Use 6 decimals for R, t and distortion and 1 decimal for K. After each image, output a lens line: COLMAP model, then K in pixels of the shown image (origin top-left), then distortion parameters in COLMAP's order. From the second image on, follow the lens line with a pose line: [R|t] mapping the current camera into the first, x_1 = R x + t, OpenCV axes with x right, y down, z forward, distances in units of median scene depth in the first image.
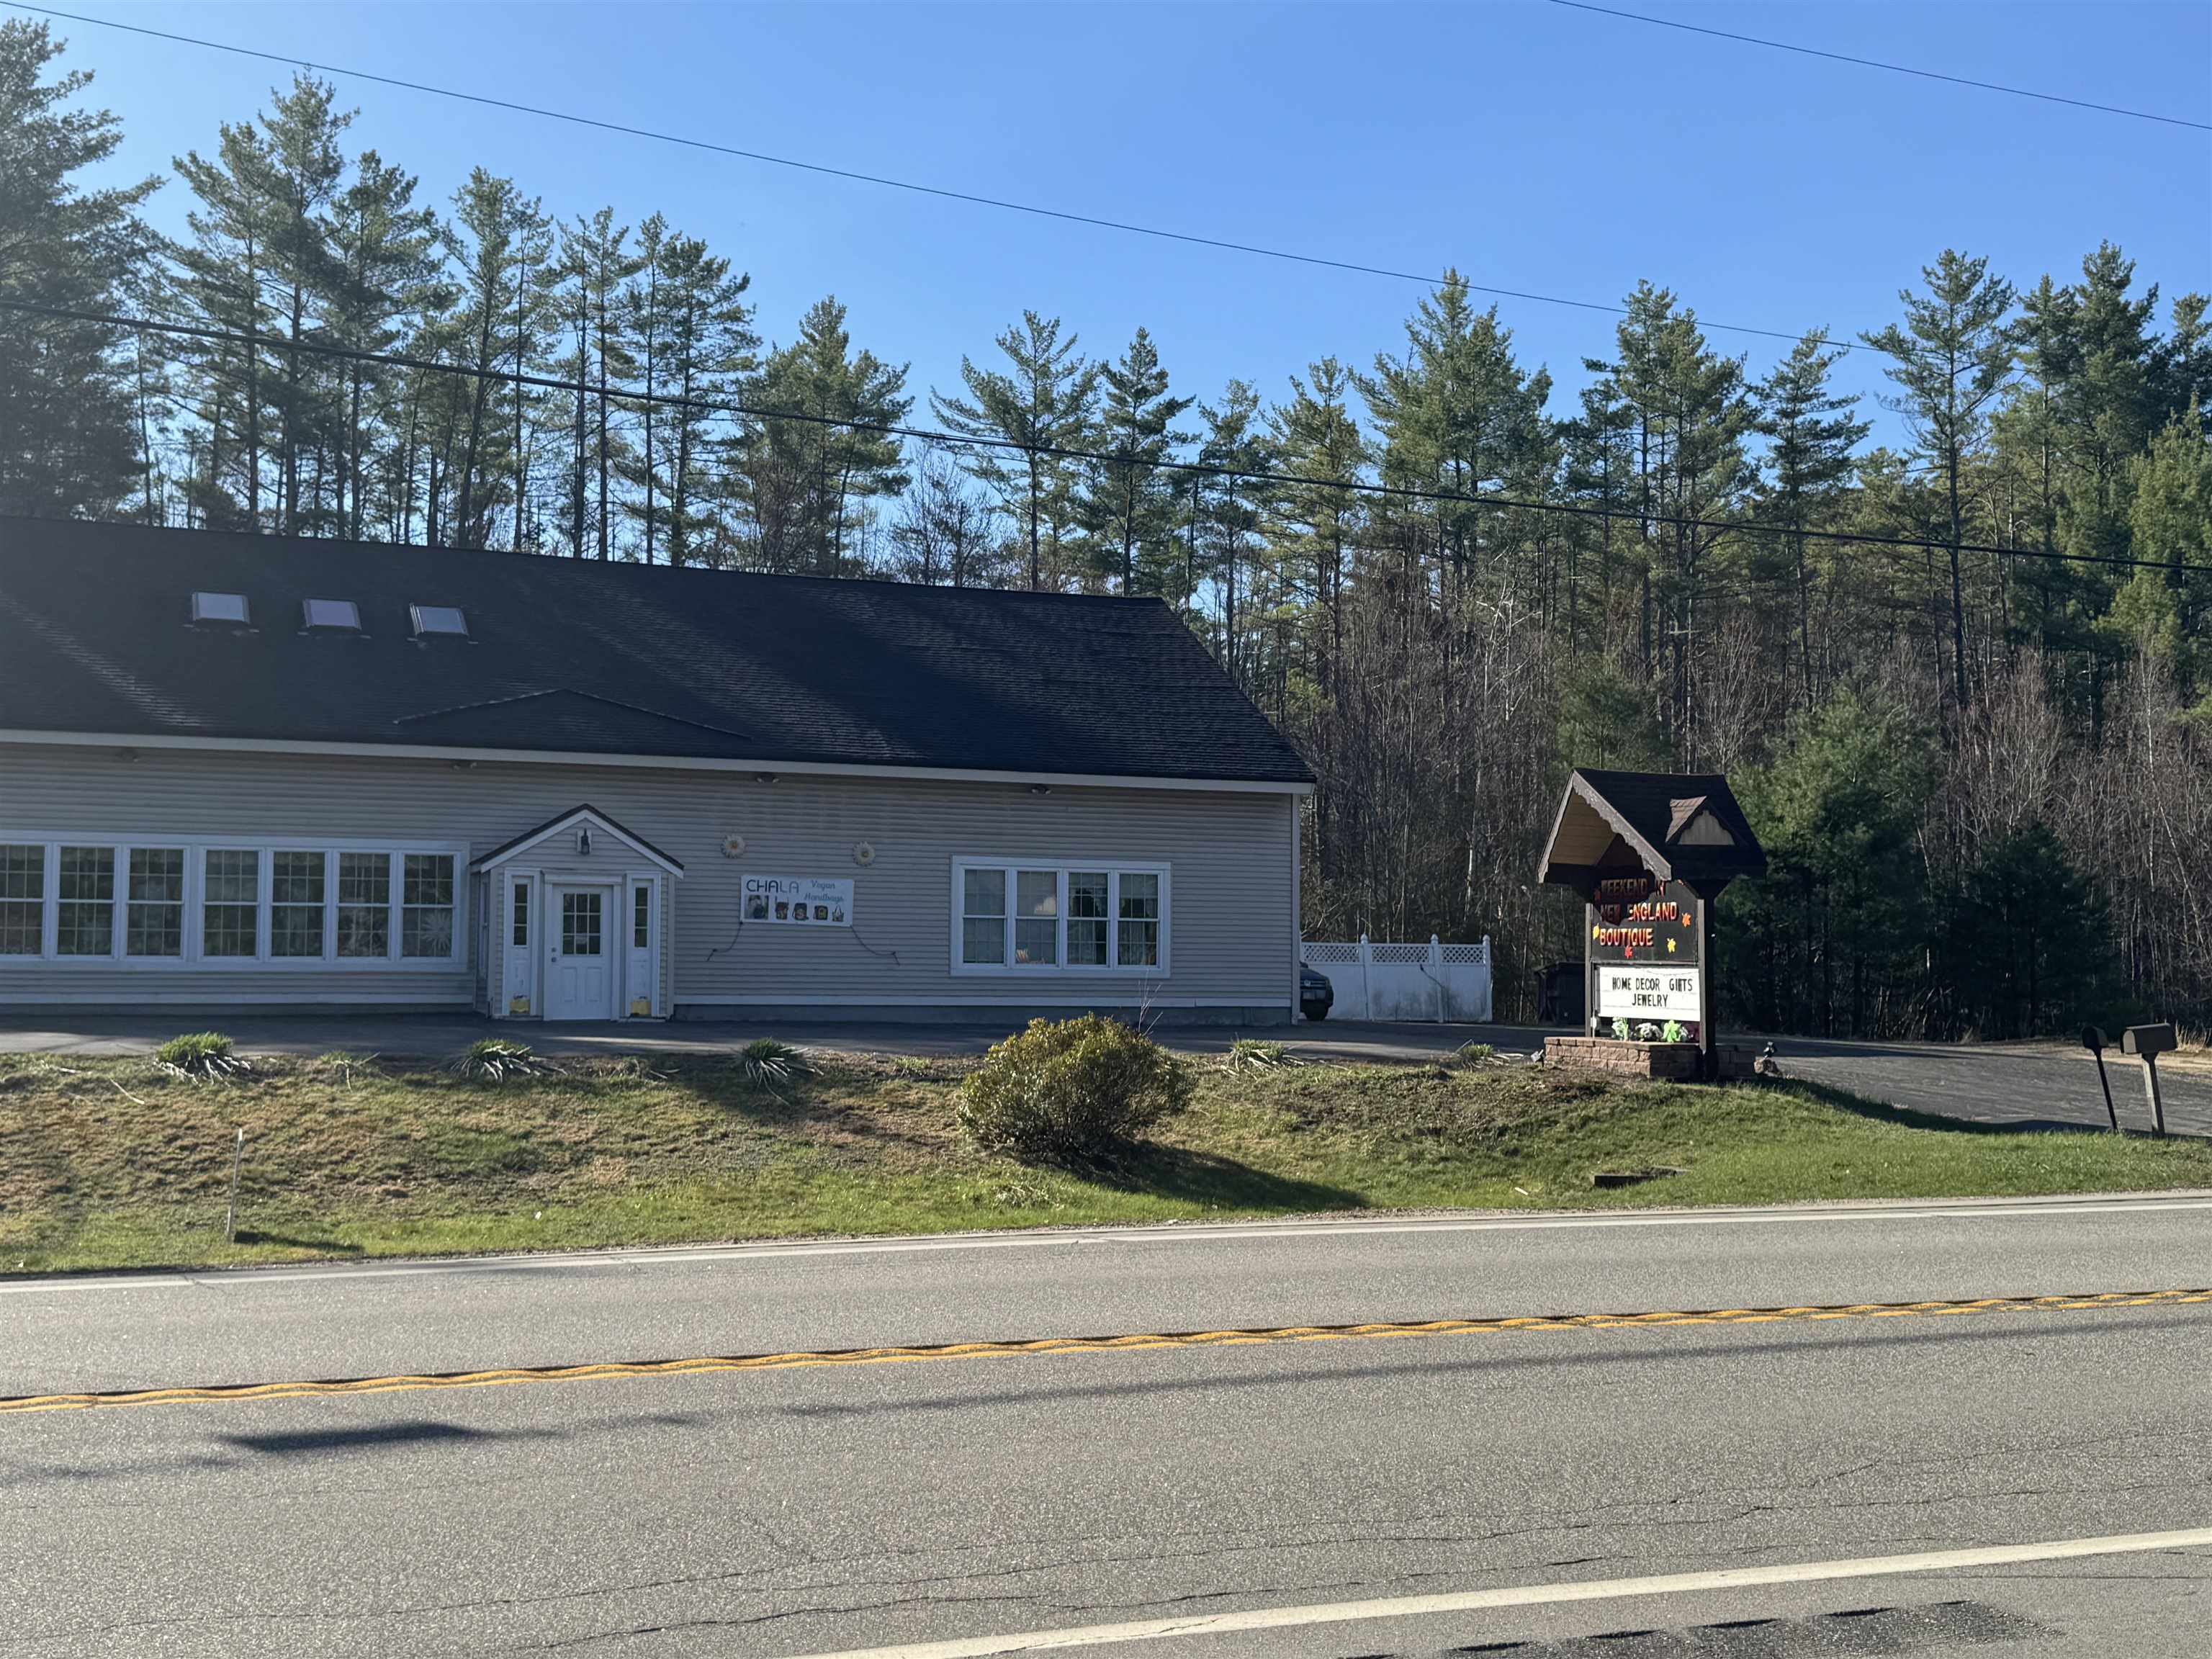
lens RADIAL K [[2483.7, 0, 1106.0], [0, 2483.7, 829.5], [0, 0, 1]] dist [0.177209, -0.448440]
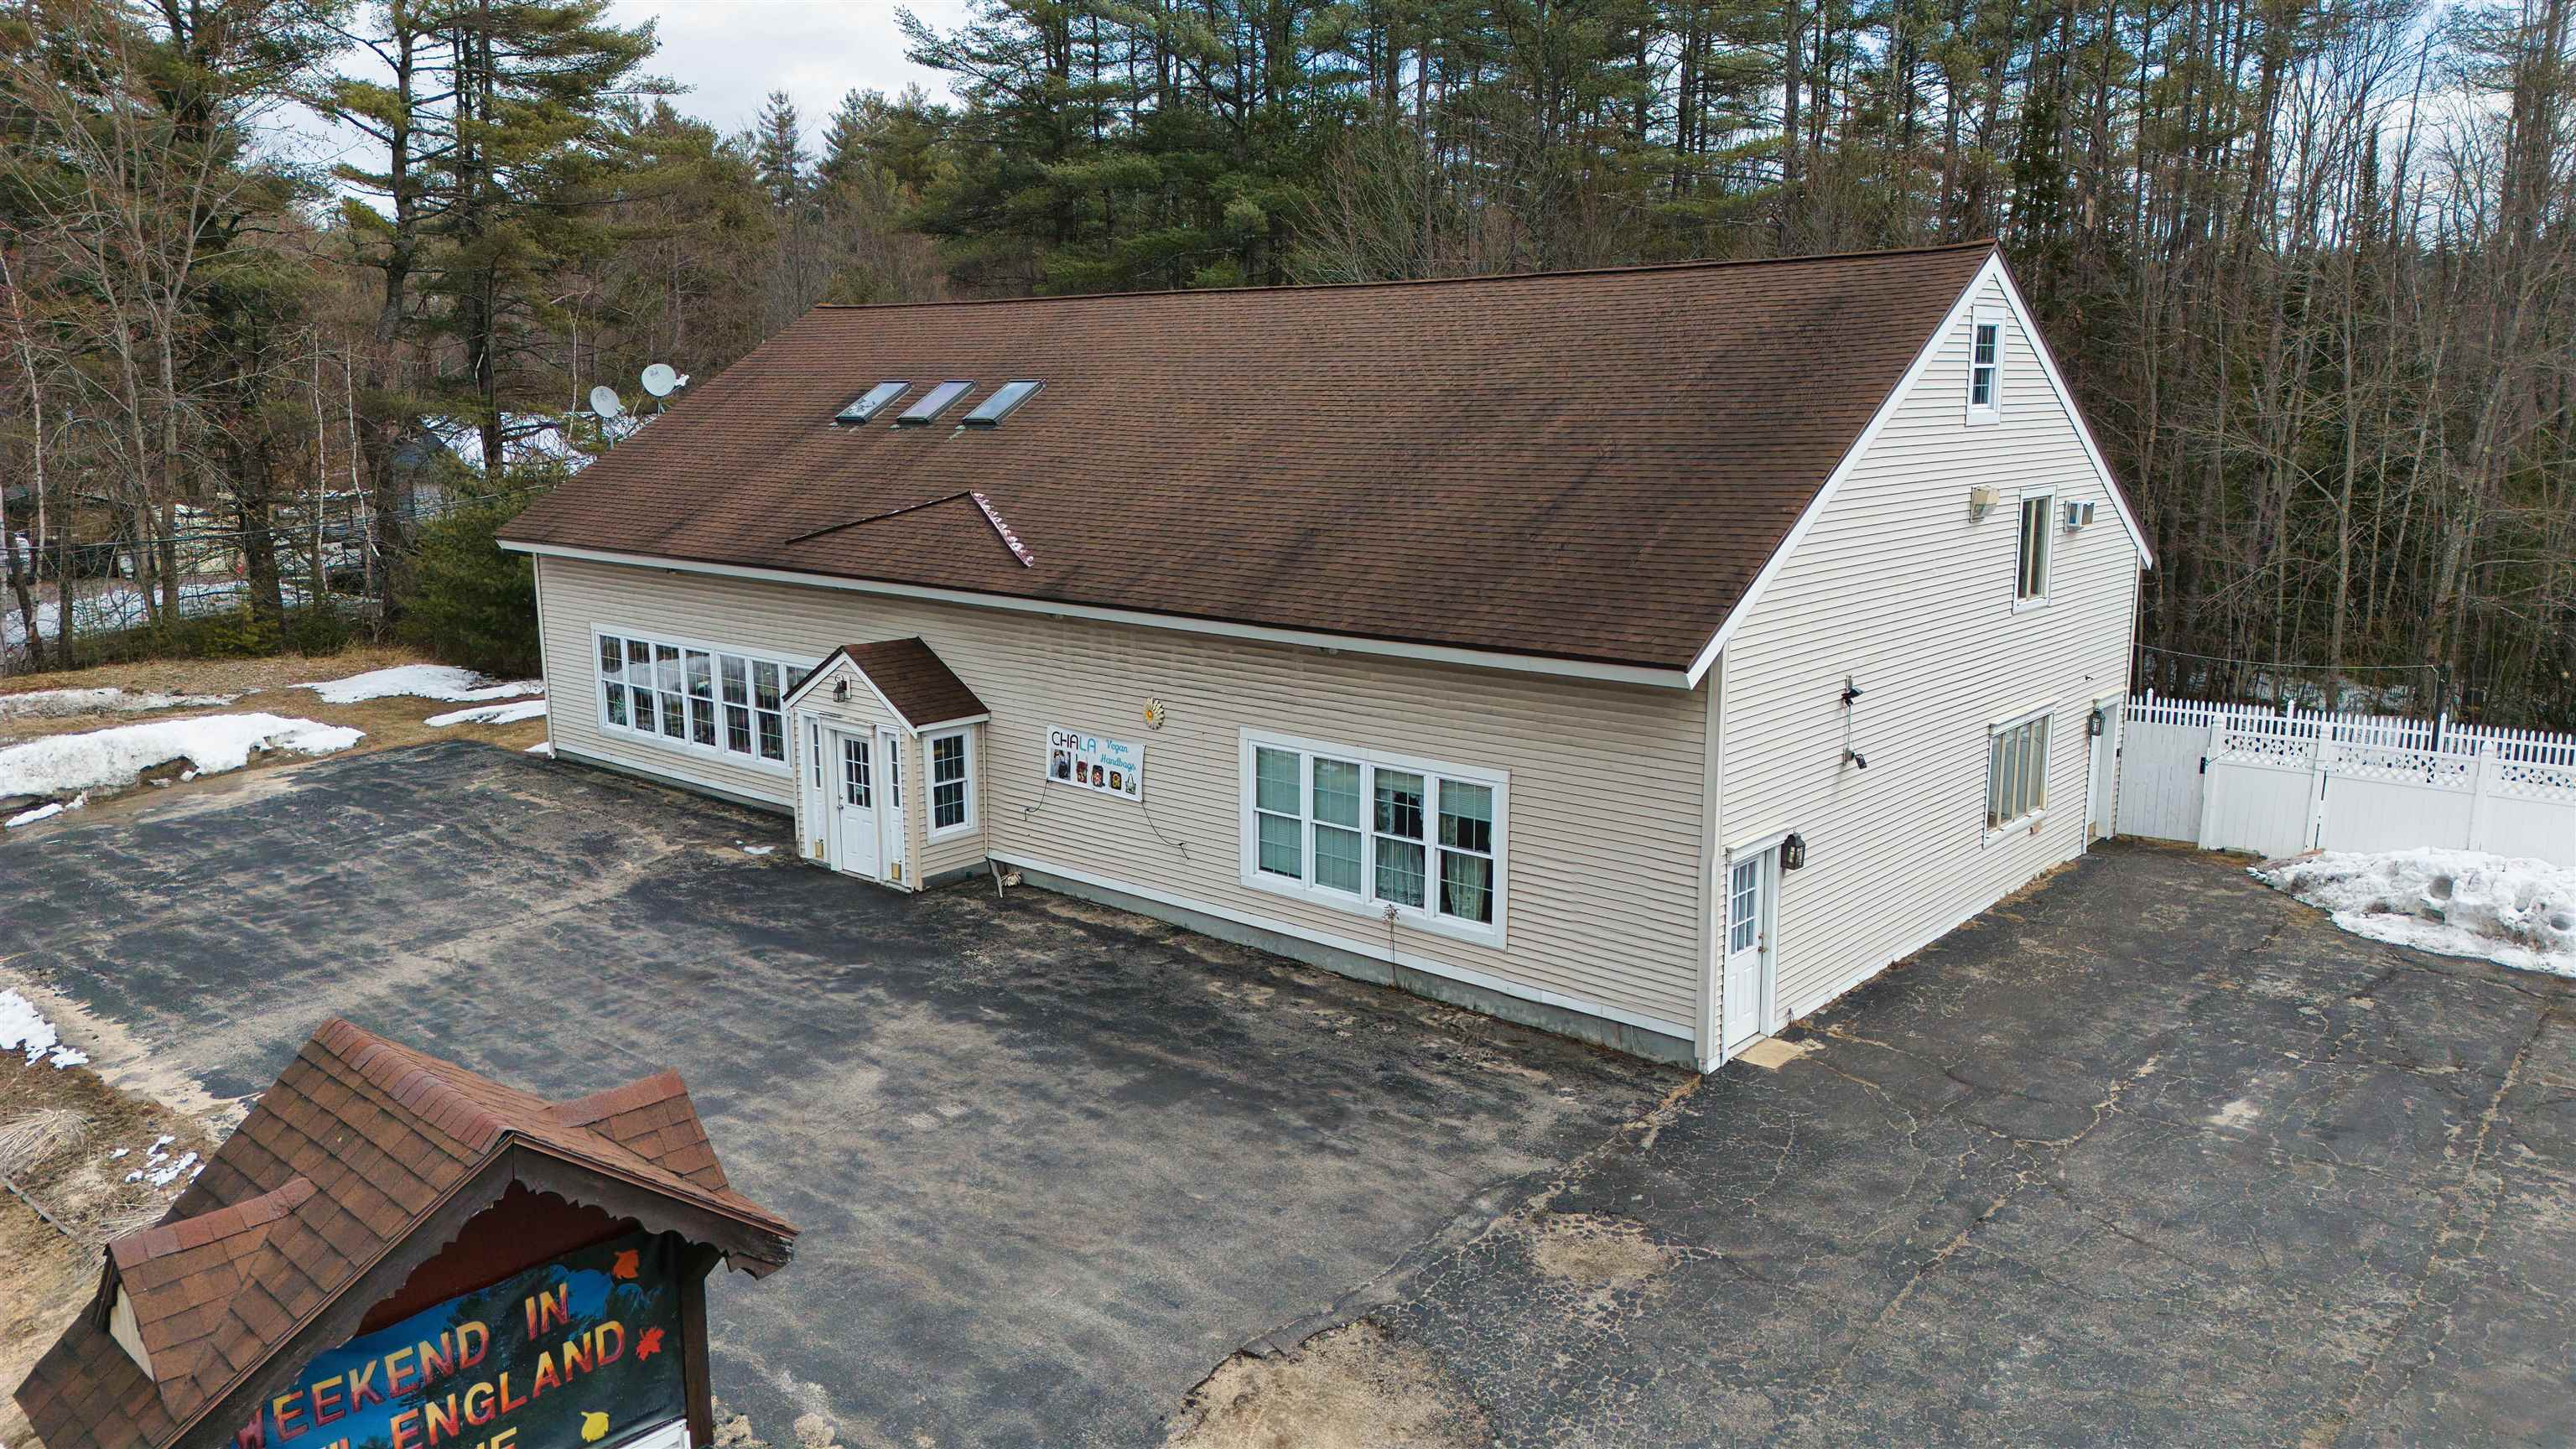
lens RADIAL K [[1805.8, 0, 1298.1], [0, 1805.8, 717.1], [0, 0, 1]] dist [0.072008, -0.062596]
pose [[0.455823, 0.147788, -0.877715, 0.449179], [0.064170, 0.978096, 0.198016, -0.104721], [0.887754, -0.146583, 0.436355, 0.859101]]
